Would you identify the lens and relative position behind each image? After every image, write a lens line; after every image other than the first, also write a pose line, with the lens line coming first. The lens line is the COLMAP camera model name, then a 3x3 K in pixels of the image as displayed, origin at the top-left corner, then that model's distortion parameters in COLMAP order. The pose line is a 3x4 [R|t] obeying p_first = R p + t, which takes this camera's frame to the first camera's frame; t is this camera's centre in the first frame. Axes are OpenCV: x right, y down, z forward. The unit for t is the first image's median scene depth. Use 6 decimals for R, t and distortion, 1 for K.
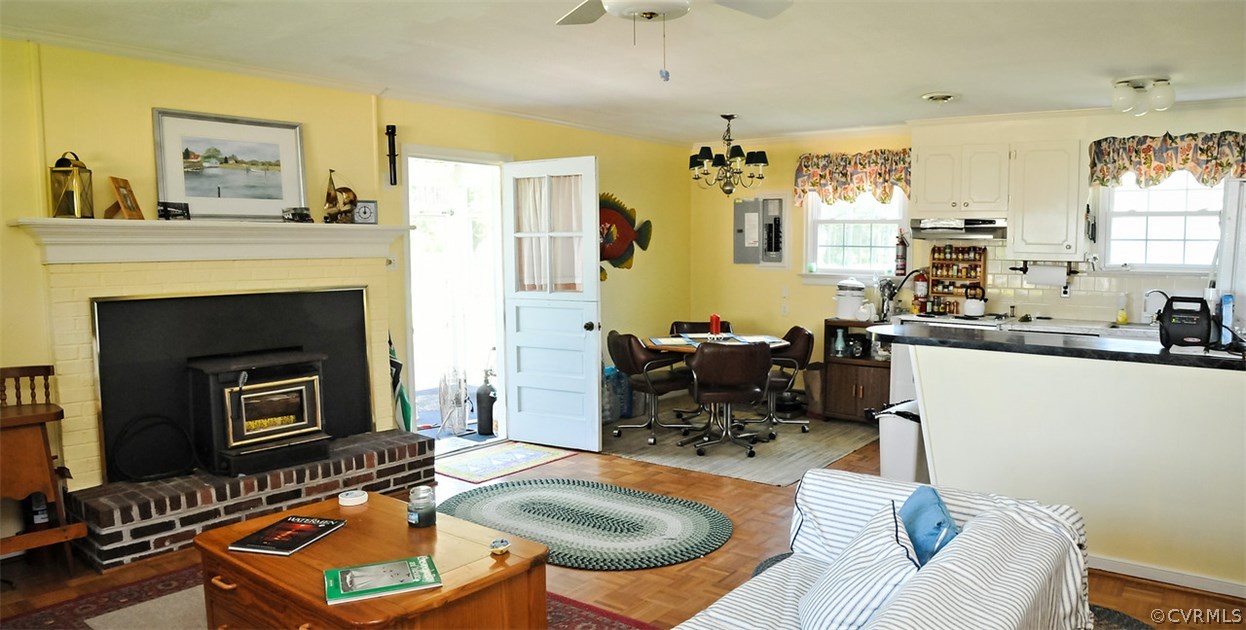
lens RADIAL K [[919.5, 0, 623.0], [0, 919.5, 315.0], [0, 0, 1]] dist [-0.004660, -0.000811]
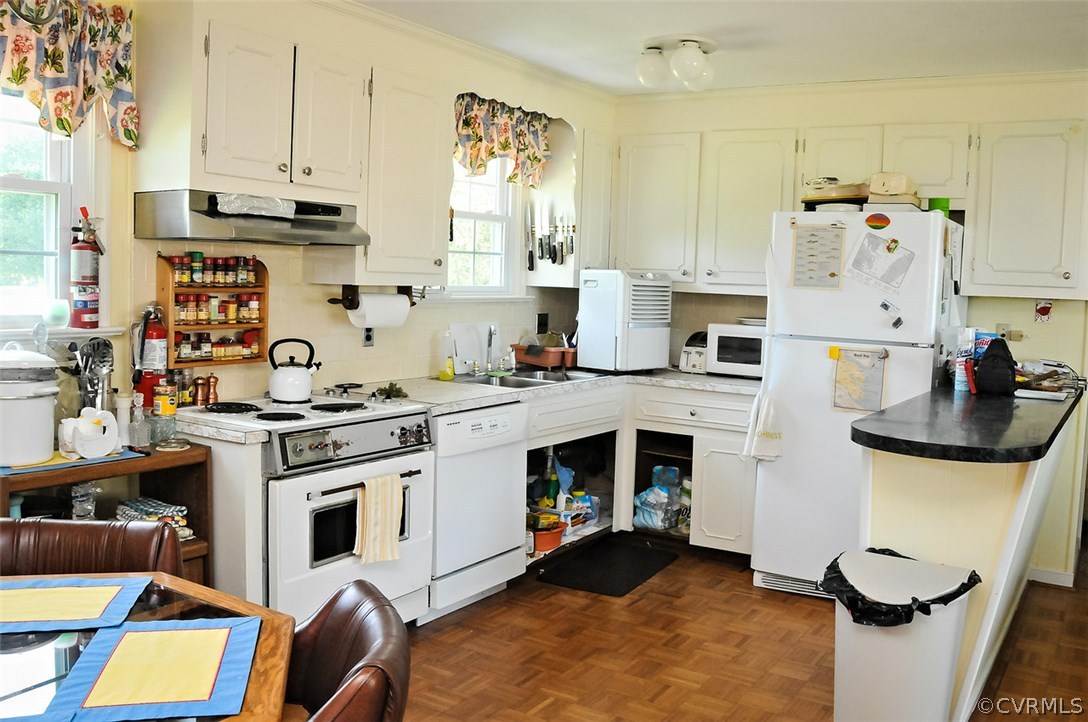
lens RADIAL K [[1026.4, 0, 544.4], [0, 1026.4, 340.6], [0, 0, 1]] dist [-0.131057, 0.153711]
pose [[-0.172741, -0.082679, 0.981491, -0.161242], [0.042224, 0.994933, 0.091242, -0.070256], [-0.984062, 0.057203, -0.168374, 0.904455]]
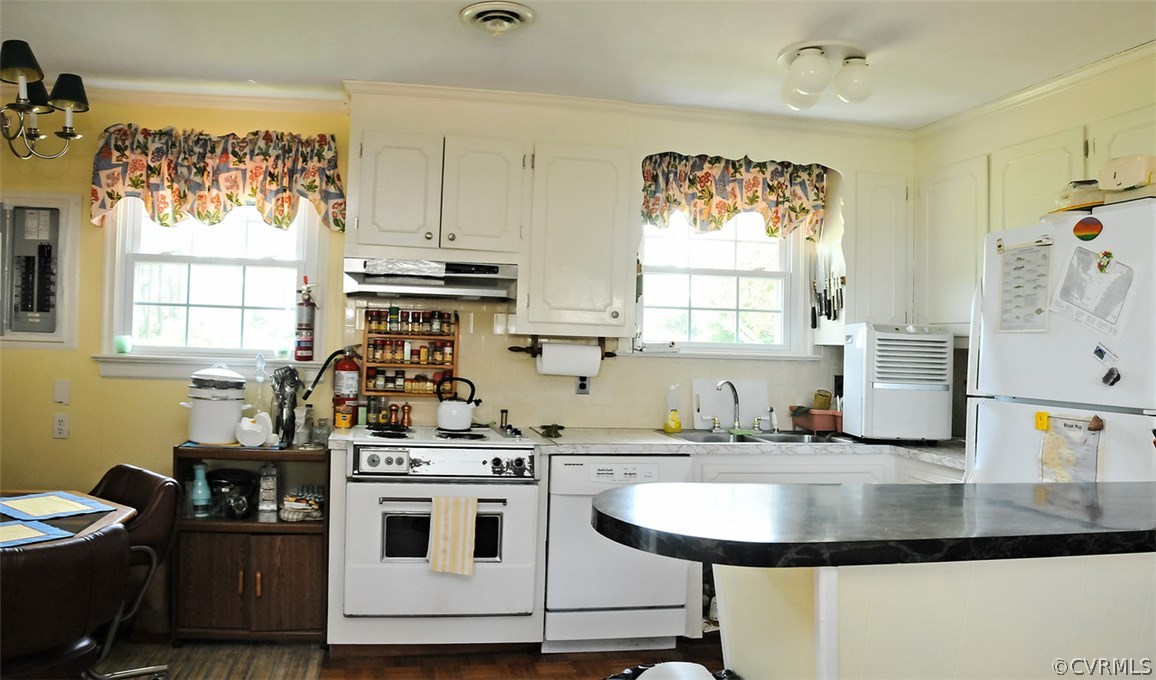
lens RADIAL K [[872.4, 0, 545.6], [0, 872.4, 336.7], [0, 0, 1]] dist [-0.163927, 0.122796]
pose [[0.651164, 0.020965, 0.758648, -0.000122], [0.033432, 0.997856, -0.056271, -0.023312], [-0.758201, 0.062005, 0.649066, 0.562609]]
